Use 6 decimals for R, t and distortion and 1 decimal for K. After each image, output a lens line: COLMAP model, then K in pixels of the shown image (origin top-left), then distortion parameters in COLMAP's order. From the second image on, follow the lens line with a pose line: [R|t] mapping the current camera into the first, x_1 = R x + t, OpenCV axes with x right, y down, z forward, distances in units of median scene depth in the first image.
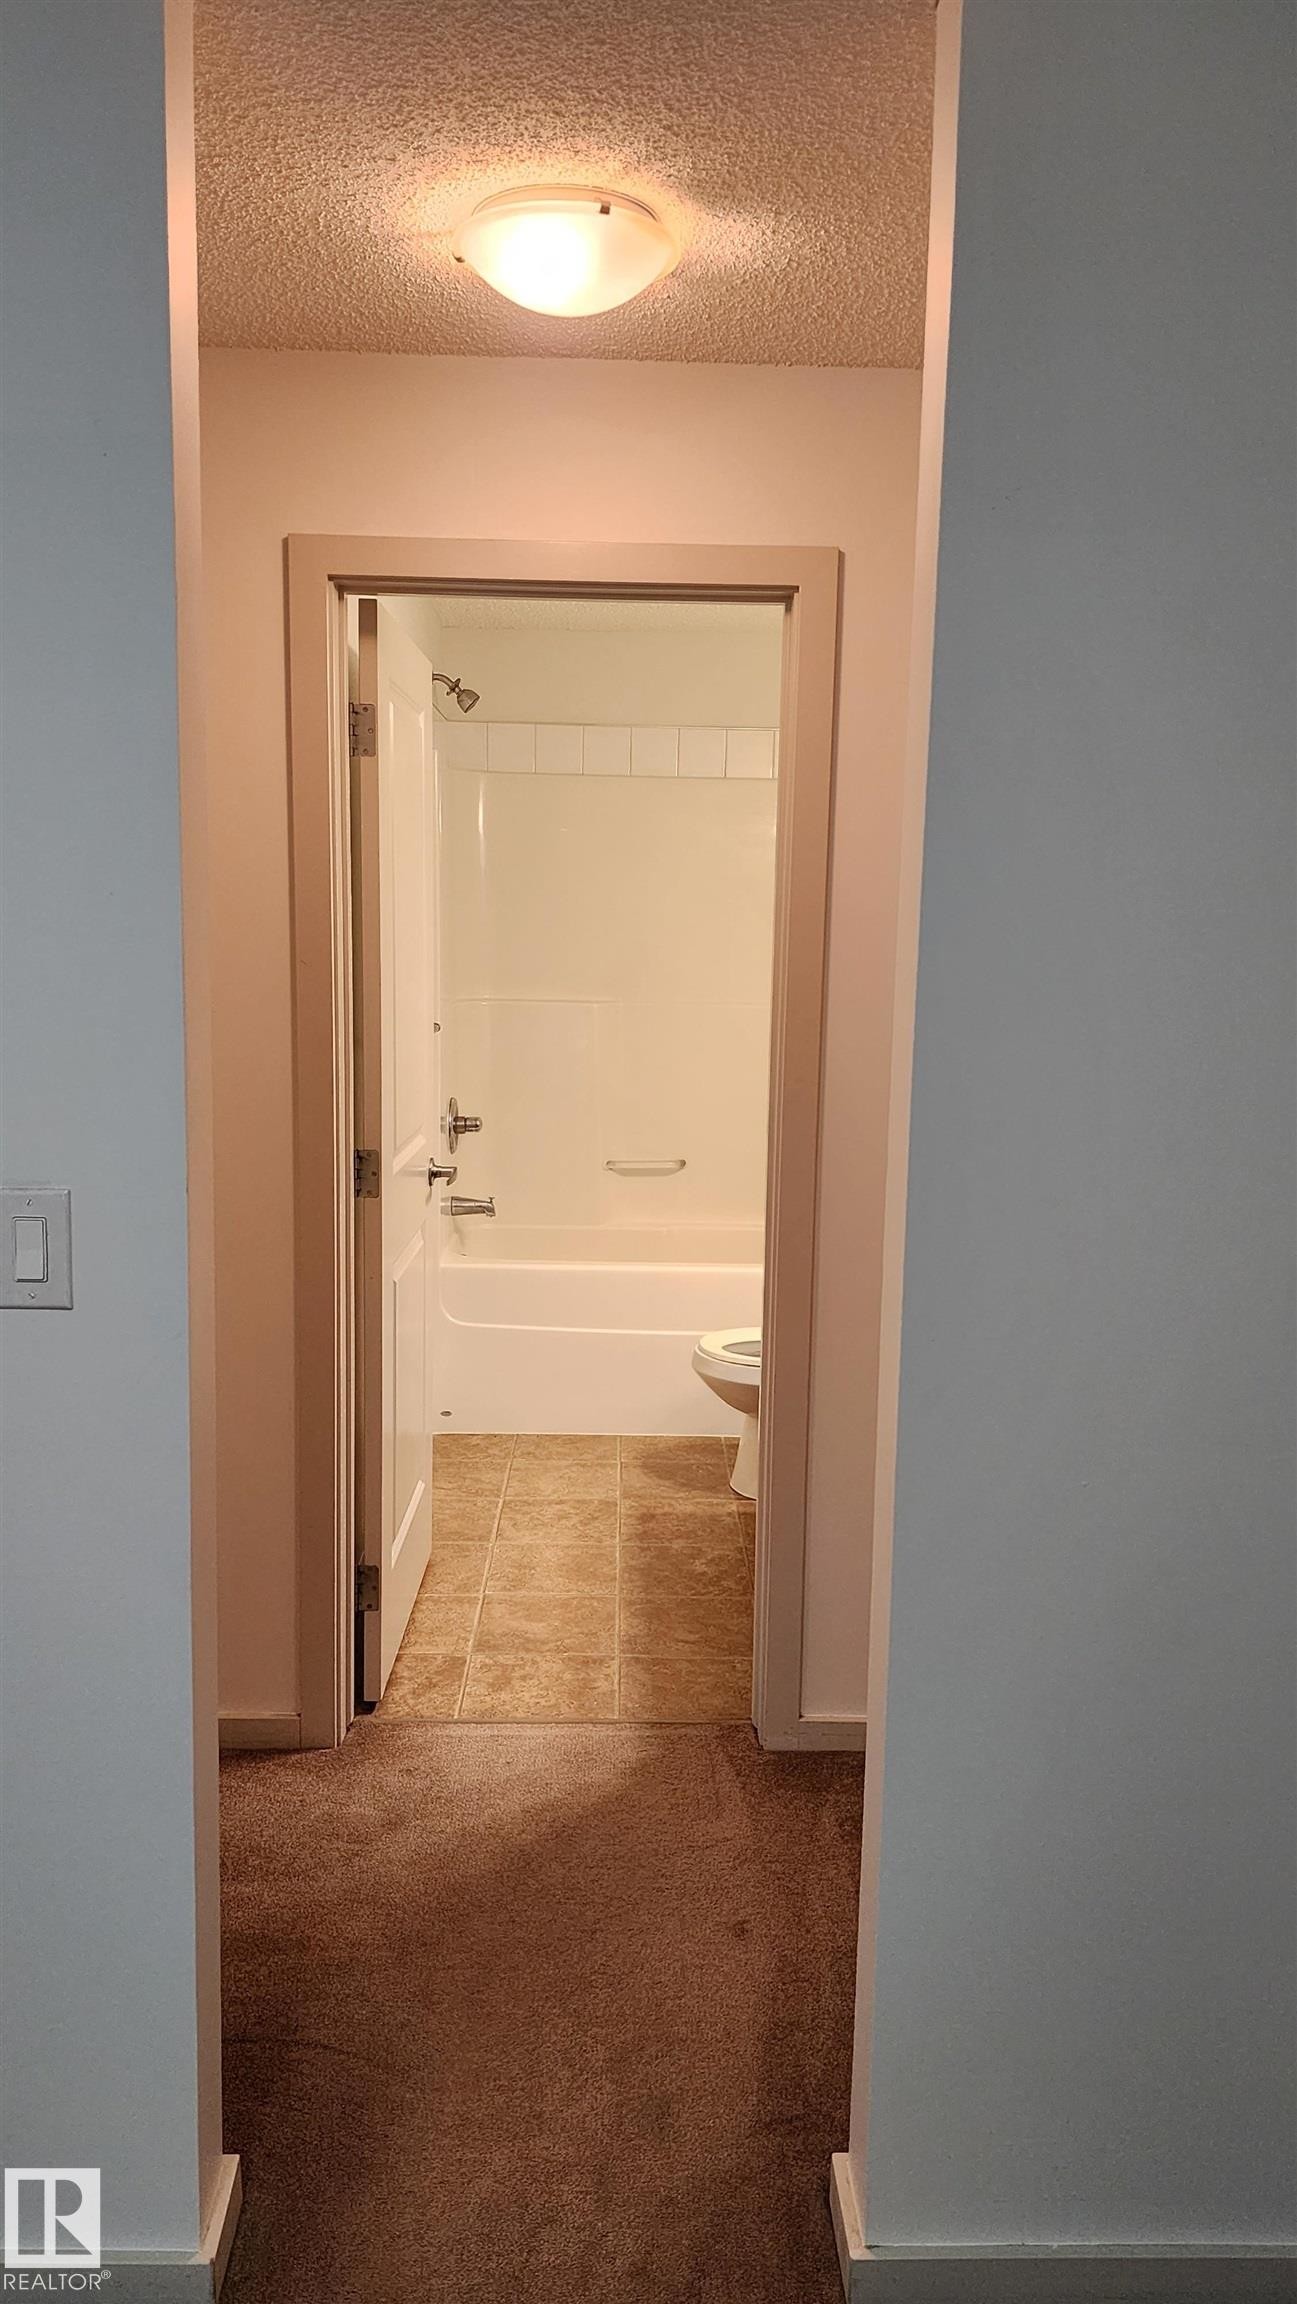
lens RADIAL K [[1551.8, 0, 648.5], [0, 1551.8, 1152.0], [0, 0, 1]] dist [0.099716, -0.081428]
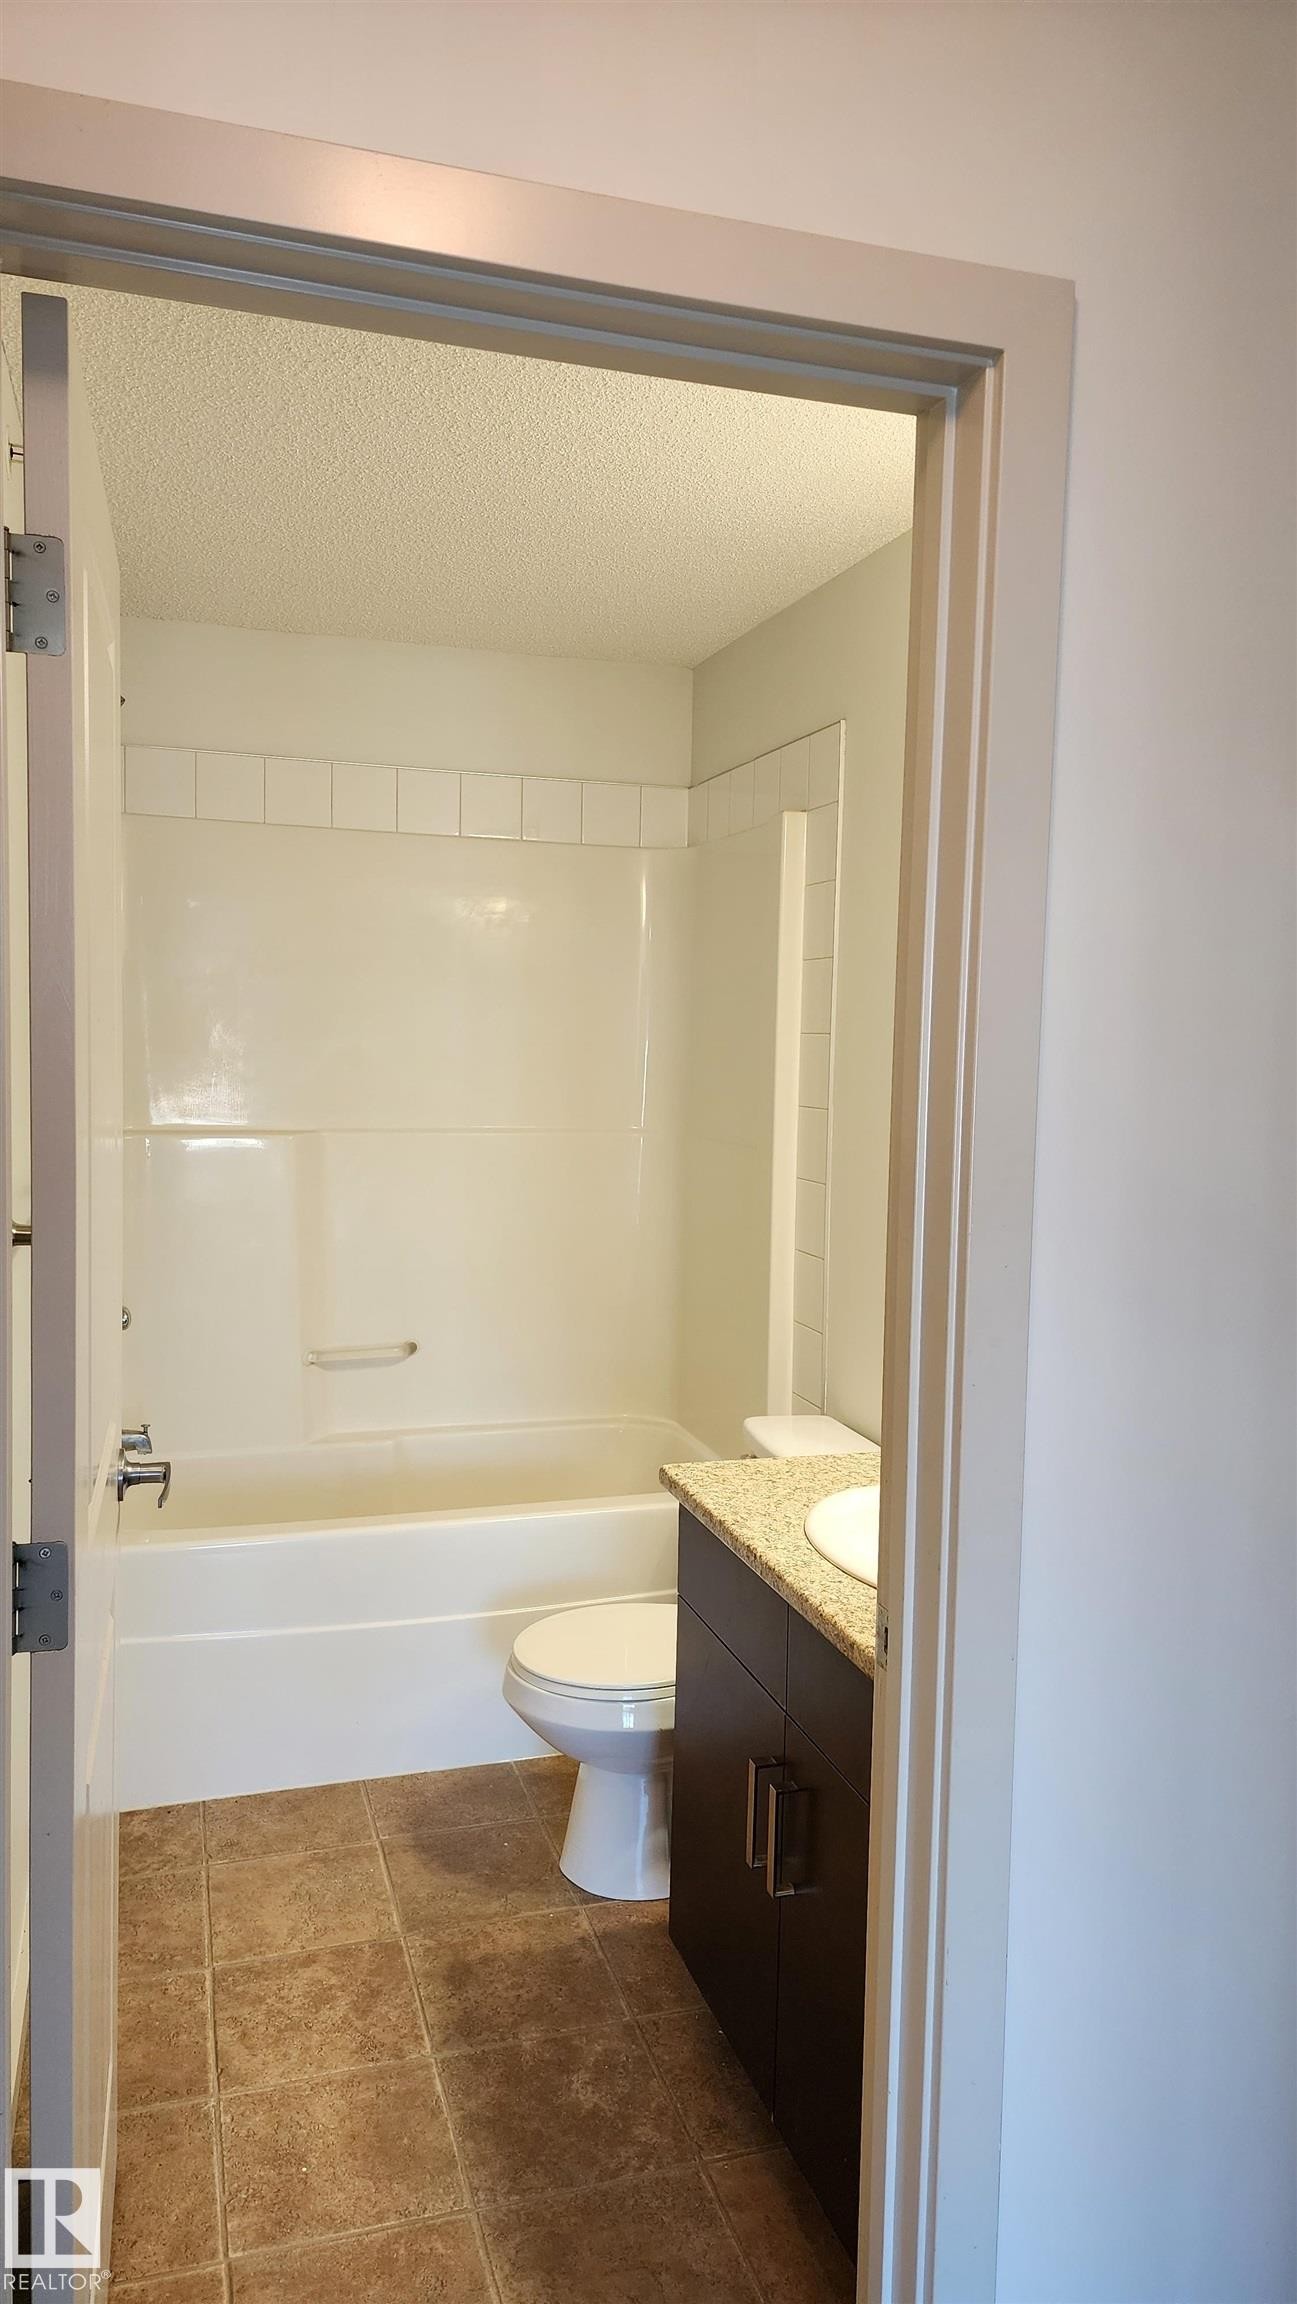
lens RADIAL K [[1551.8, 0, 648.5], [0, 1551.8, 1152.0], [0, 0, 1]] dist [0.099716, -0.081428]
pose [[0.963615, -0.024472, 0.266171, -0.086913], [0.041110, 0.997521, -0.057118, -0.053231], [-0.264113, 0.065982, 0.962232, 0.342191]]
